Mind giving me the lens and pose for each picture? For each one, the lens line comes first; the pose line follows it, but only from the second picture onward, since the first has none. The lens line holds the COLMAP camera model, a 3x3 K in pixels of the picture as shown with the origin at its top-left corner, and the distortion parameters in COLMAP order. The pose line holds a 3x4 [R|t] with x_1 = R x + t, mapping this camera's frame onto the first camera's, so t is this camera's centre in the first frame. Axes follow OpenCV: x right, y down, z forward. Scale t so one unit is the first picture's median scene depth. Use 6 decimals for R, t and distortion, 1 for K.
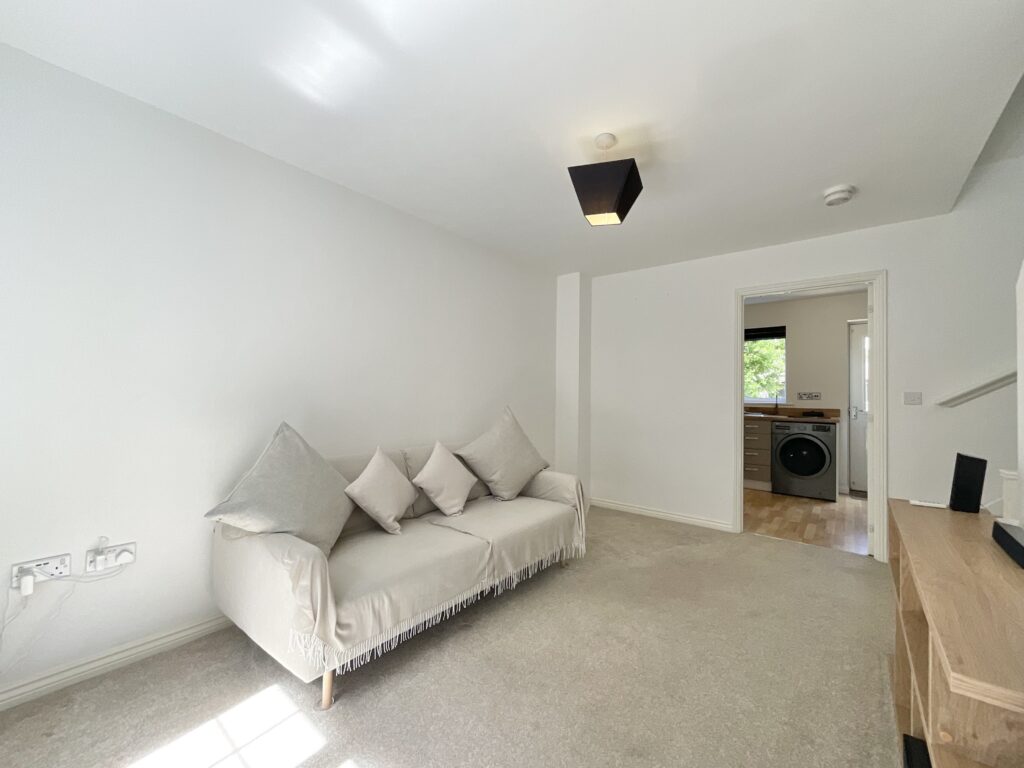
lens RADIAL K [[416.6, 0, 512.0], [0, 416.6, 384.0], [0, 0, 1]] dist [-0.000299, -0.000063]
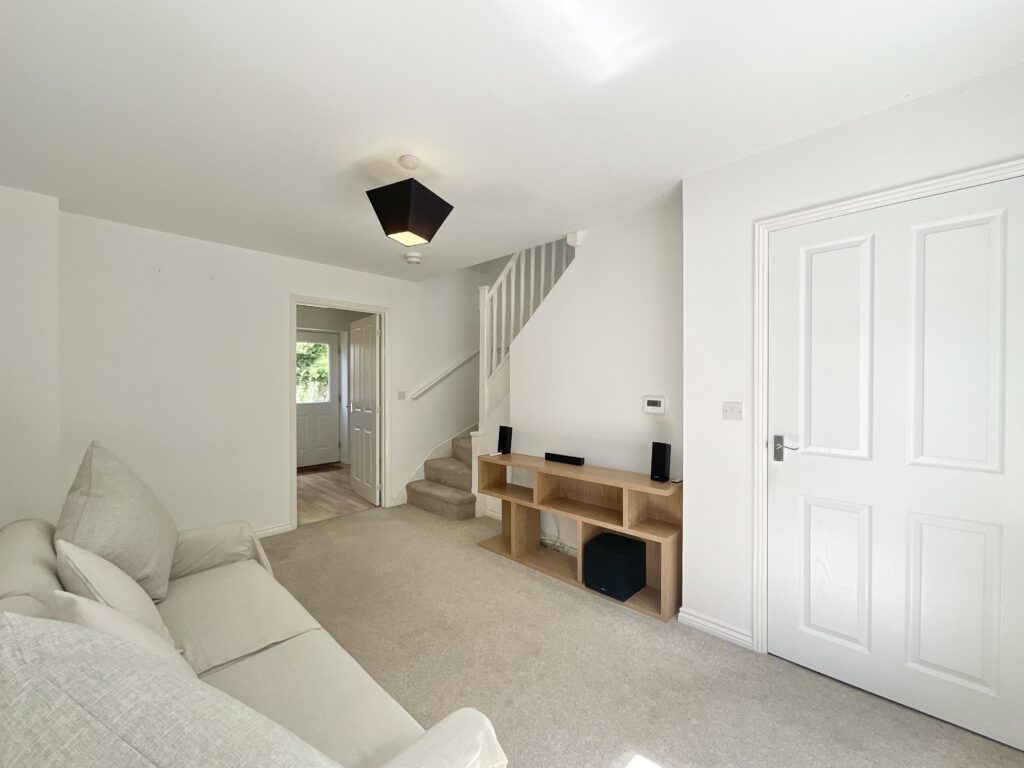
lens RADIAL K [[416.6, 0, 512.0], [0, 416.6, 384.0], [0, 0, 1]] dist [-0.000299, -0.000063]
pose [[0.098635, -0.021228, 0.994897, -0.542069], [-0.021420, 0.999496, 0.023450, -0.053634], [-0.994893, -0.023623, 0.098130, 0.446456]]
